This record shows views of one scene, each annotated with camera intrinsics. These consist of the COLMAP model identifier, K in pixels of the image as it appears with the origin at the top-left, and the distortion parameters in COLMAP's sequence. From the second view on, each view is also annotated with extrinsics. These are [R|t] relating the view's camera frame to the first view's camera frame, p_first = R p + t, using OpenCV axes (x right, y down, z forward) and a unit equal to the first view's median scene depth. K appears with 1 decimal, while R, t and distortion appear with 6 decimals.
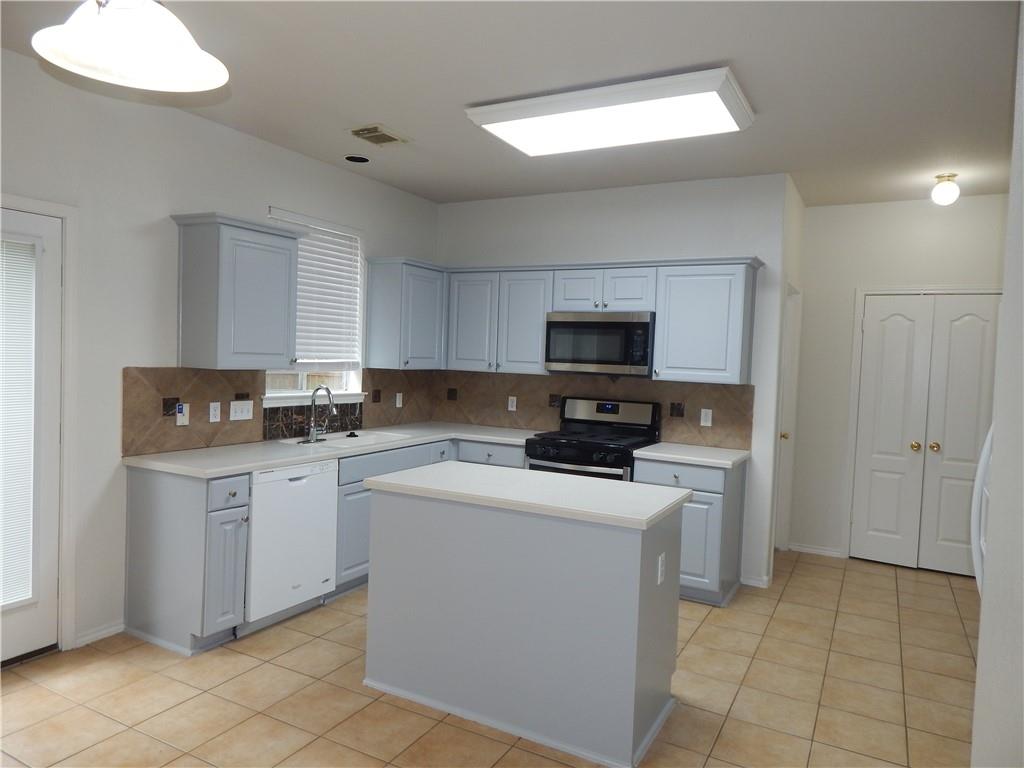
lens RADIAL K [[687.2, 0, 512.0], [0, 687.2, 384.0], [0, 0, 1]] dist [0.026286, -0.017249]
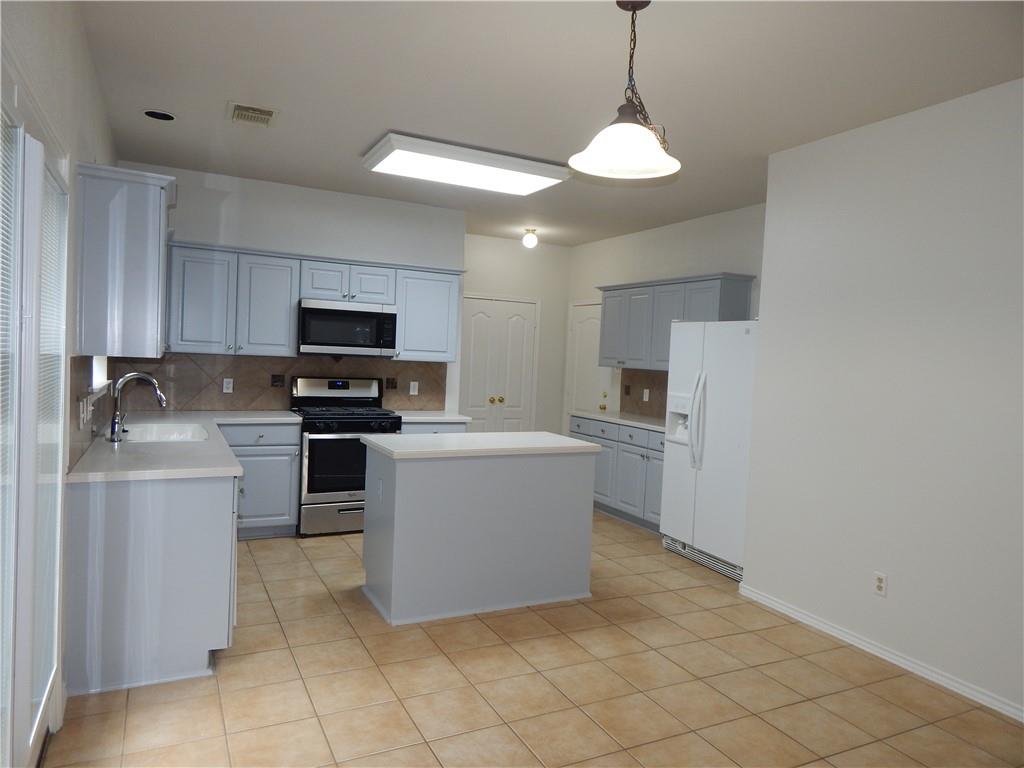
lens RADIAL K [[687.2, 0, 512.0], [0, 687.2, 384.0], [0, 0, 1]] dist [0.026286, -0.017249]
pose [[0.567281, -0.046923, 0.822186, -0.675051], [0.012218, 0.998745, 0.048569, -0.019722], [-0.823434, -0.017507, 0.567142, 0.113765]]
